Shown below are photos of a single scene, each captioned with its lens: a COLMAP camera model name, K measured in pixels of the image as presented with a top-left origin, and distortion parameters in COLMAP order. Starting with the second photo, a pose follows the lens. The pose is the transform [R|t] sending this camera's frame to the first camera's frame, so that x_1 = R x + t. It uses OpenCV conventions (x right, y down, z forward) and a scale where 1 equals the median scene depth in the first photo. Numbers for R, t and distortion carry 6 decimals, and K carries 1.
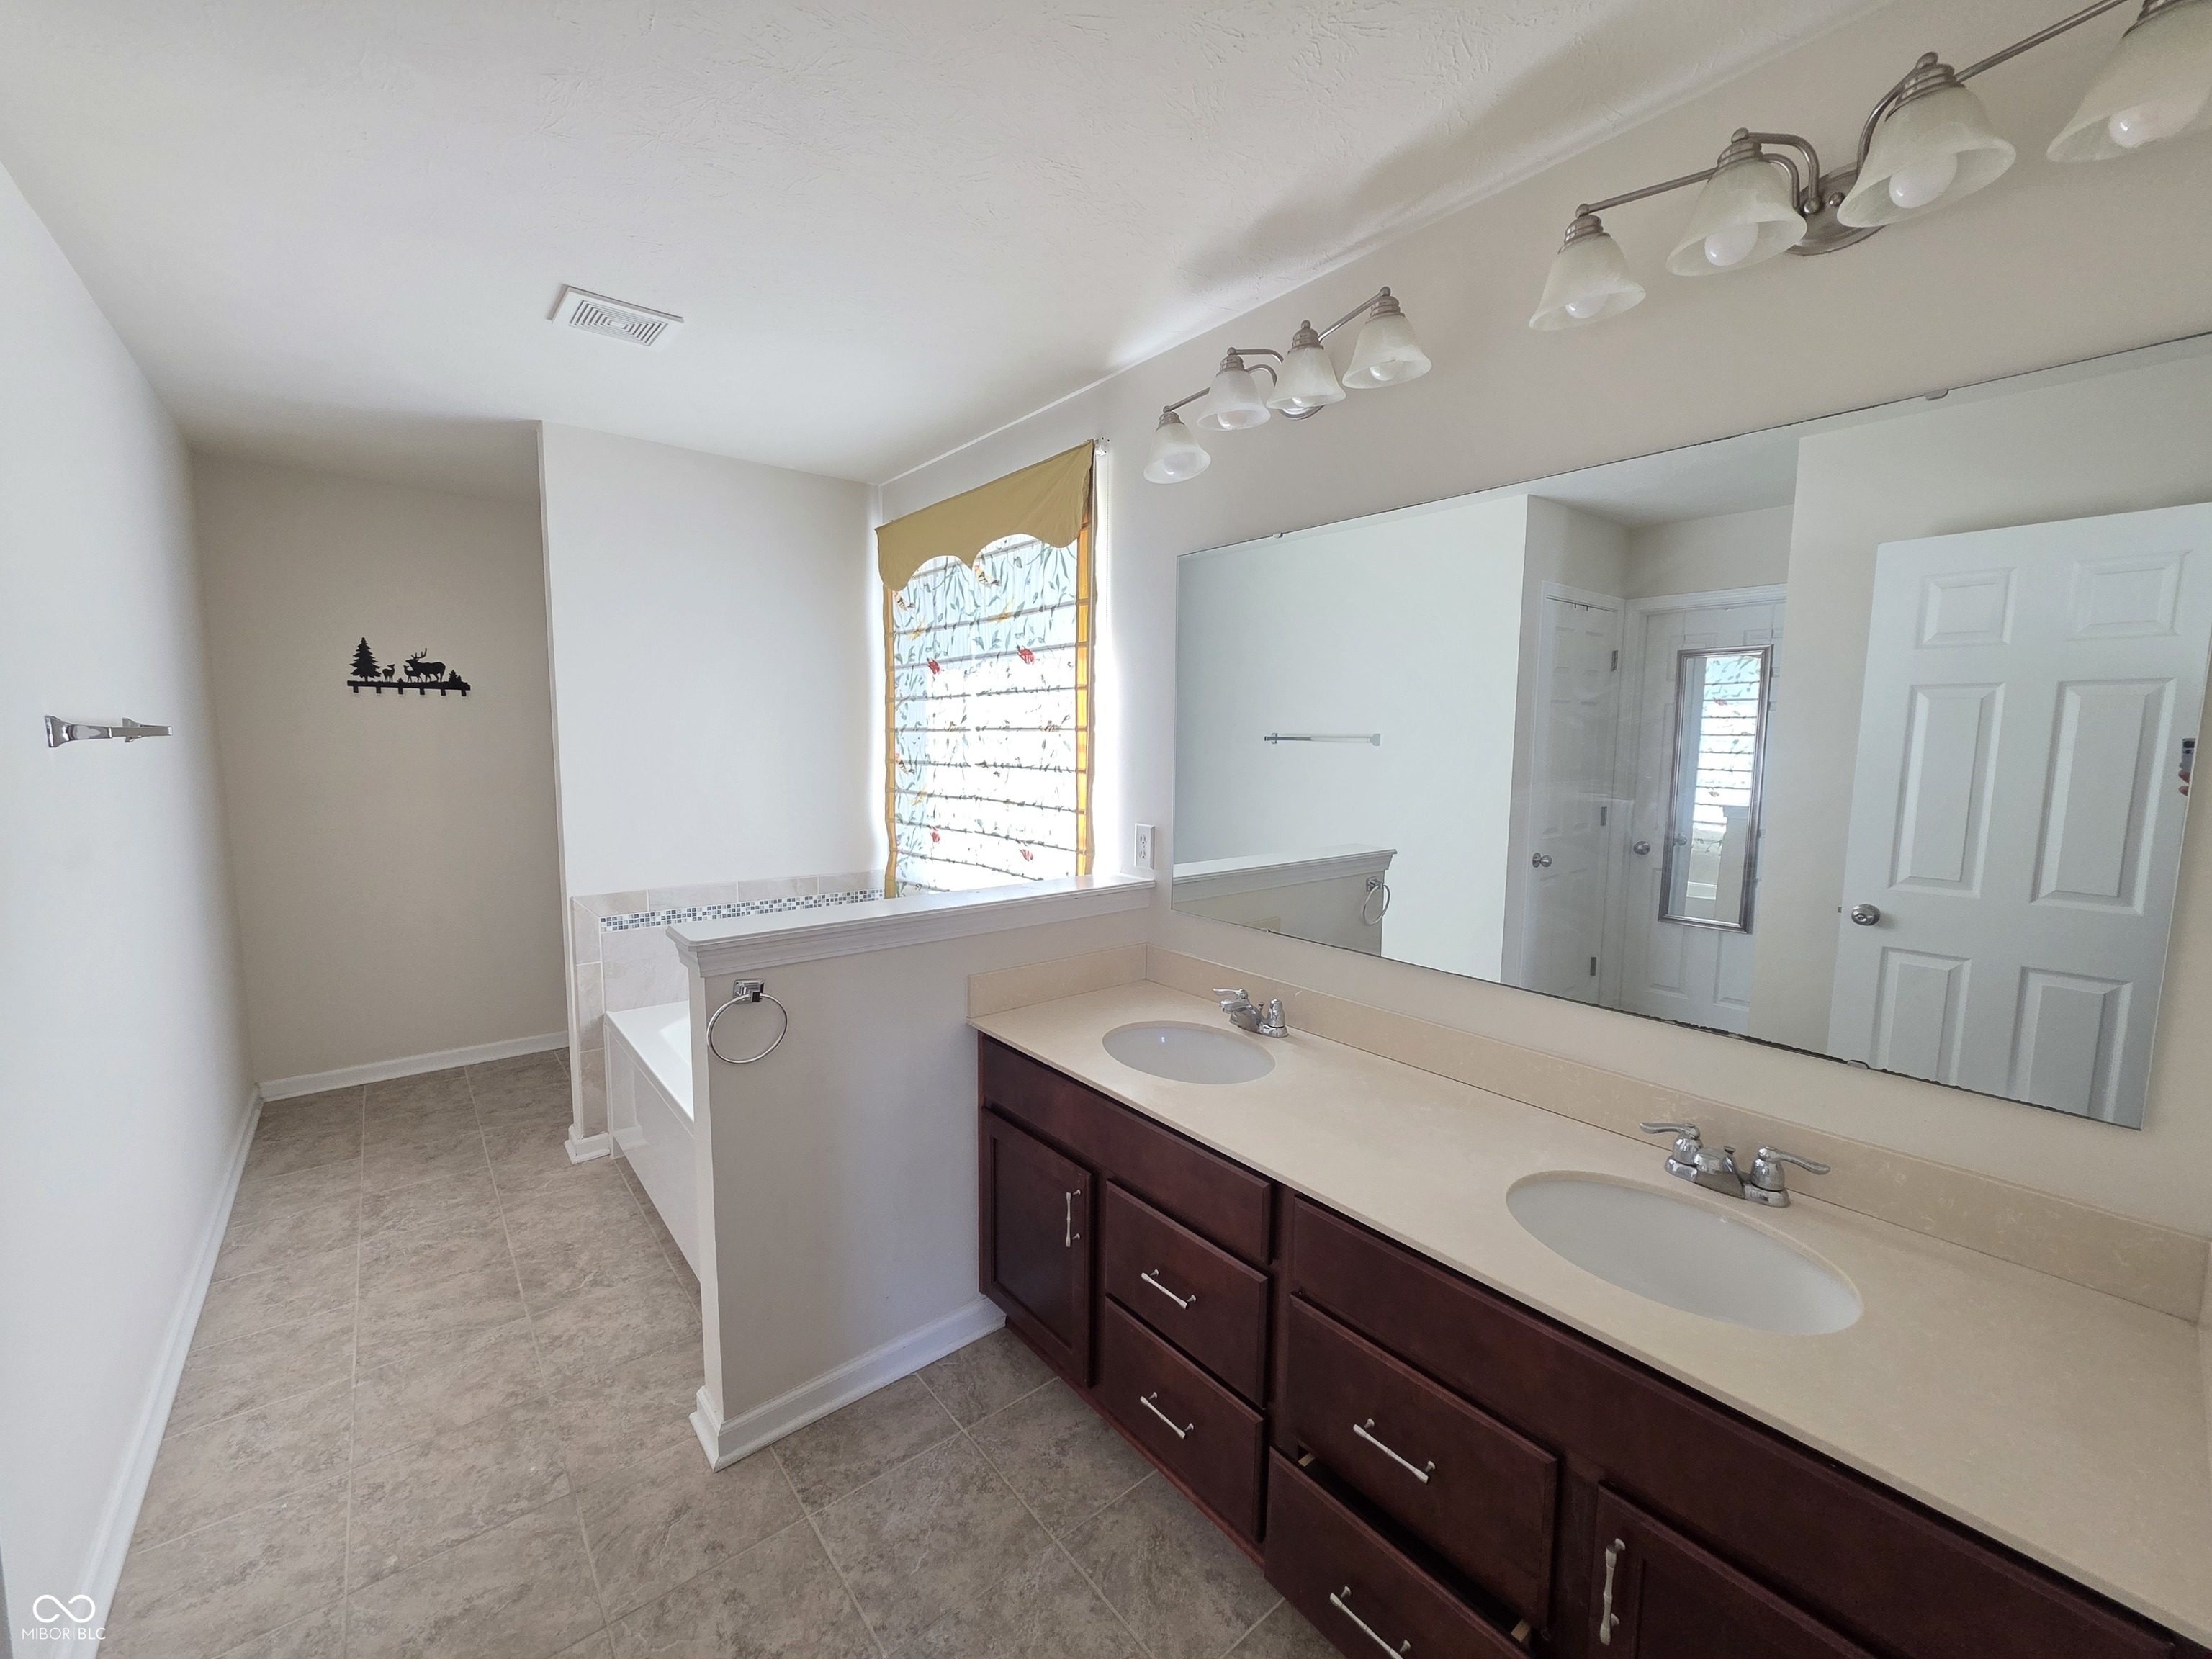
lens RADIAL K [[882.4, 0, 1111.8], [0, 882.4, 834.4], [0, 0, 1]] dist [-0.001696, 0.000248]
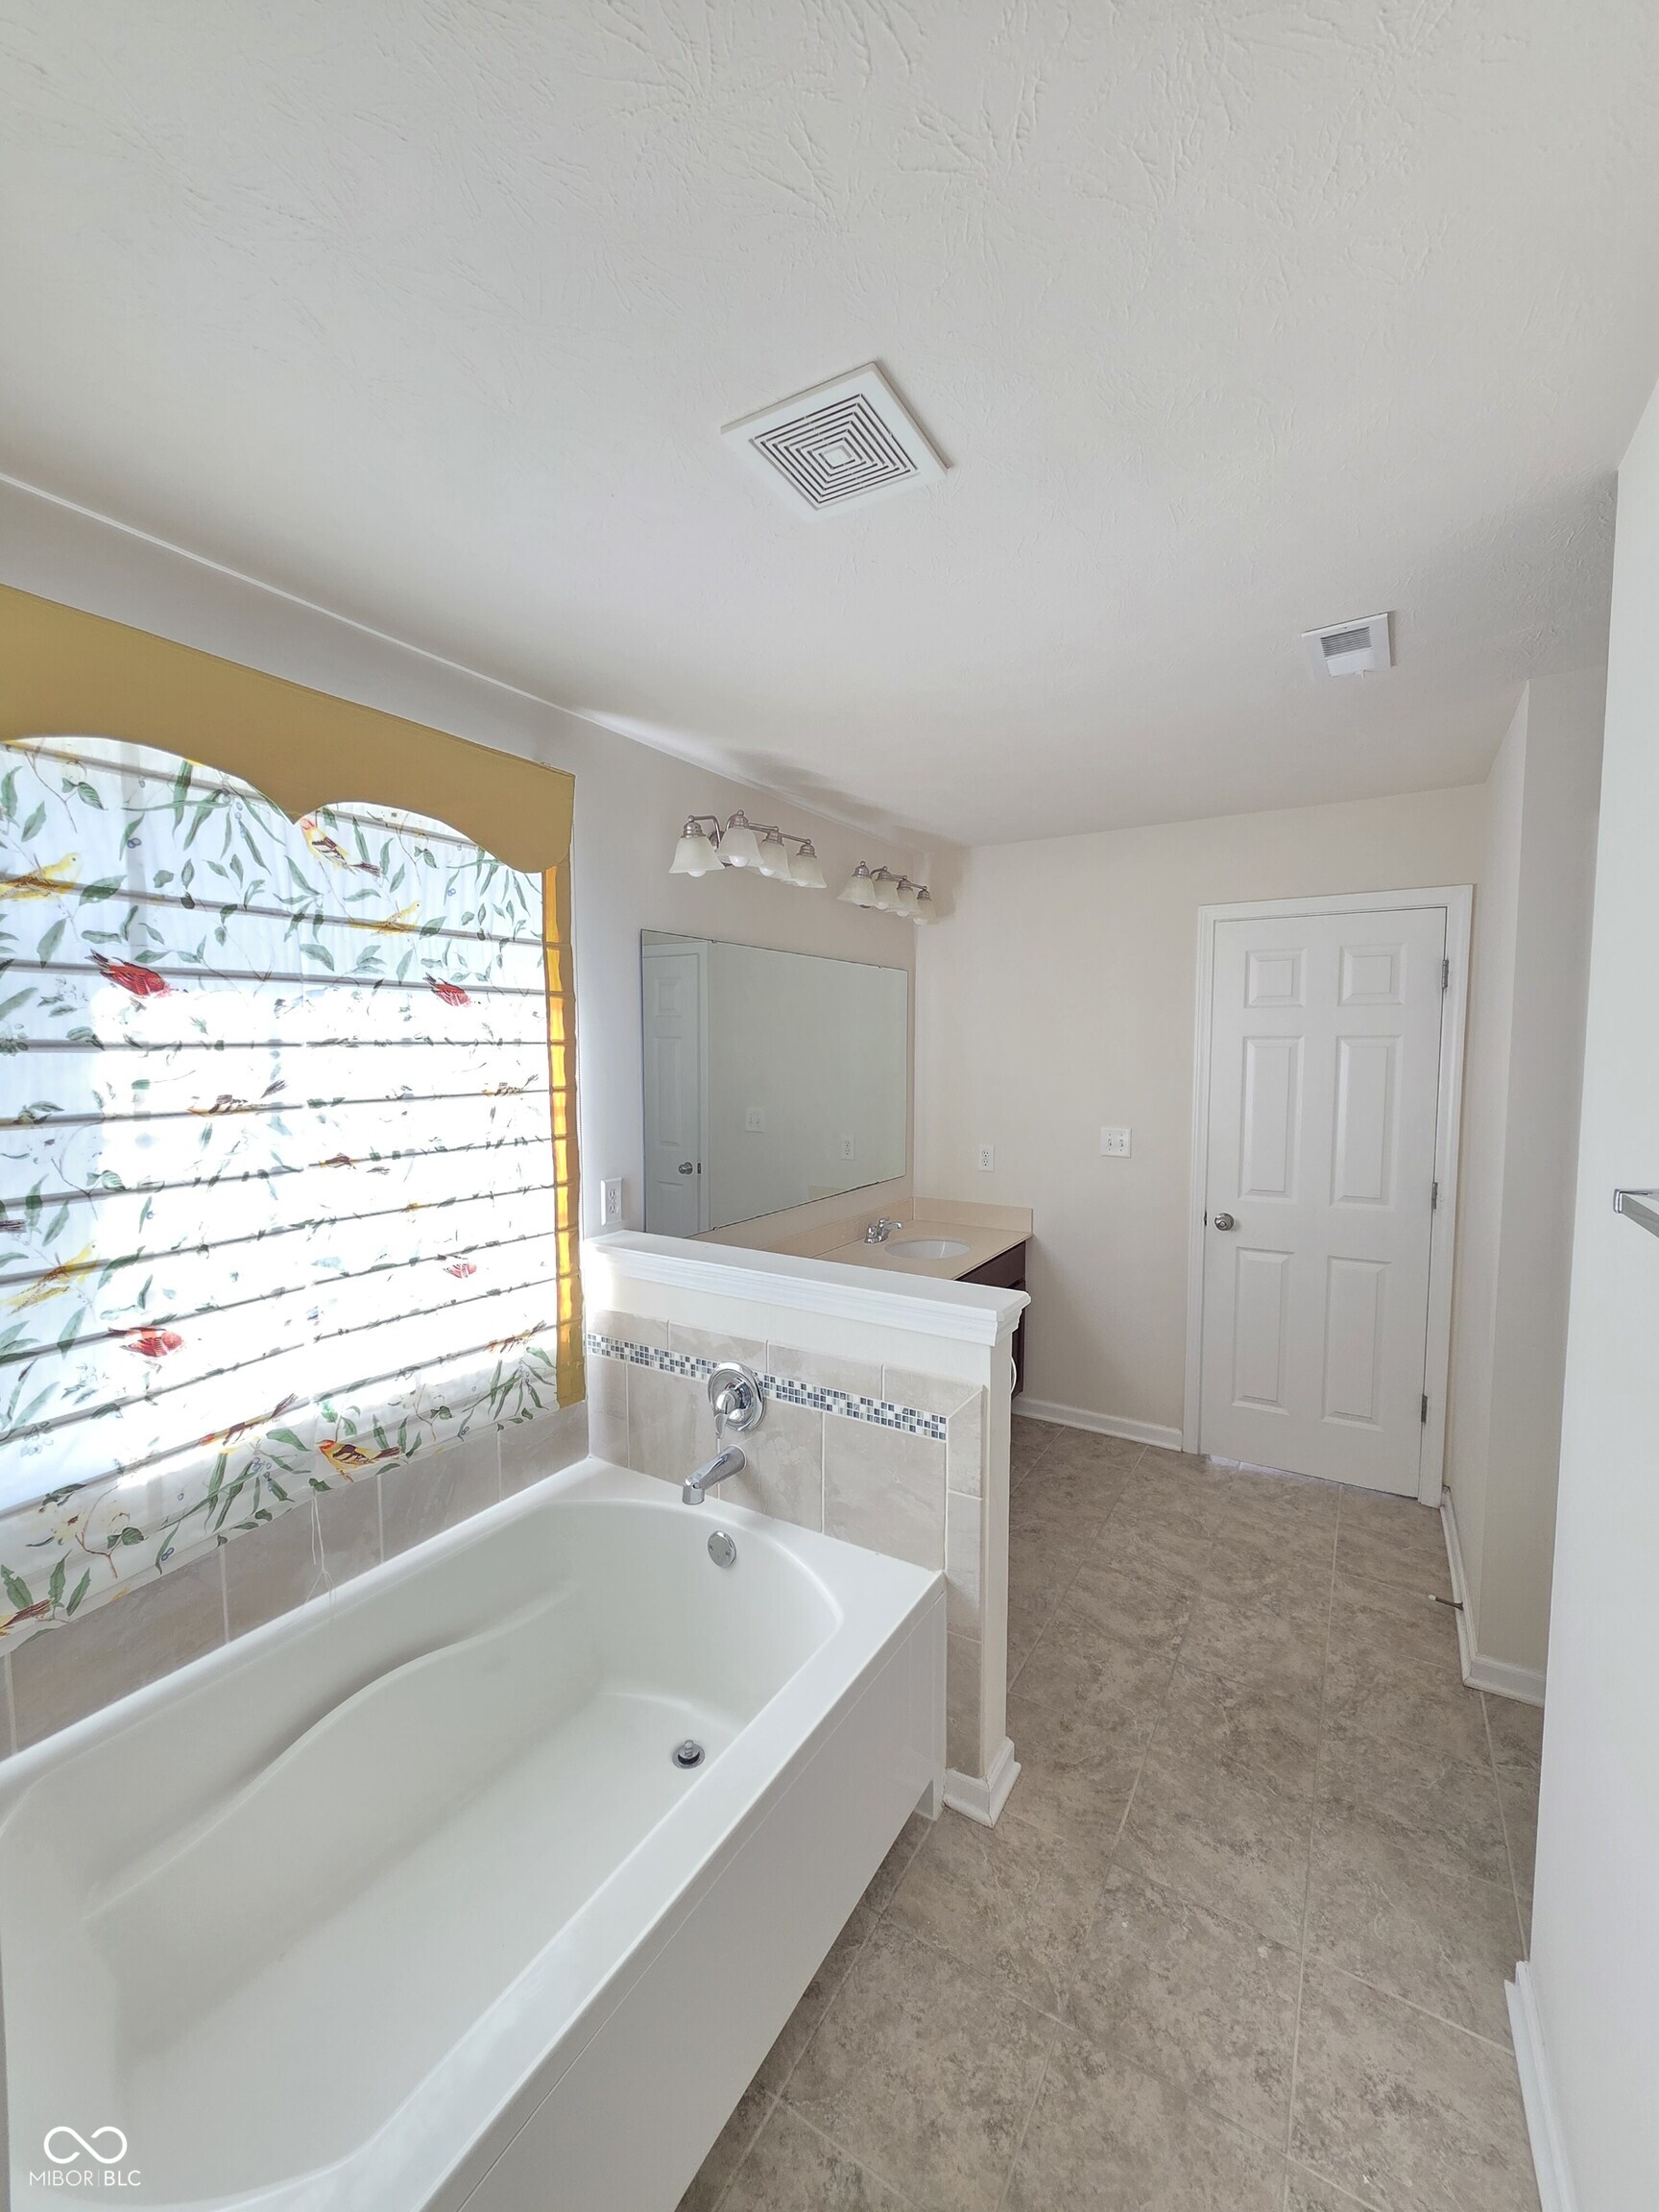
lens RADIAL K [[882.4, 0, 829.5], [0, 882.4, 1106.0], [0, 0, 1]] dist [-0.001696, 0.000248]
pose [[-0.323087, -0.079463, 0.943027, -0.853471], [0.099494, 0.988094, 0.117348, -0.161866], [-0.941125, 0.131740, -0.311334, 0.921668]]
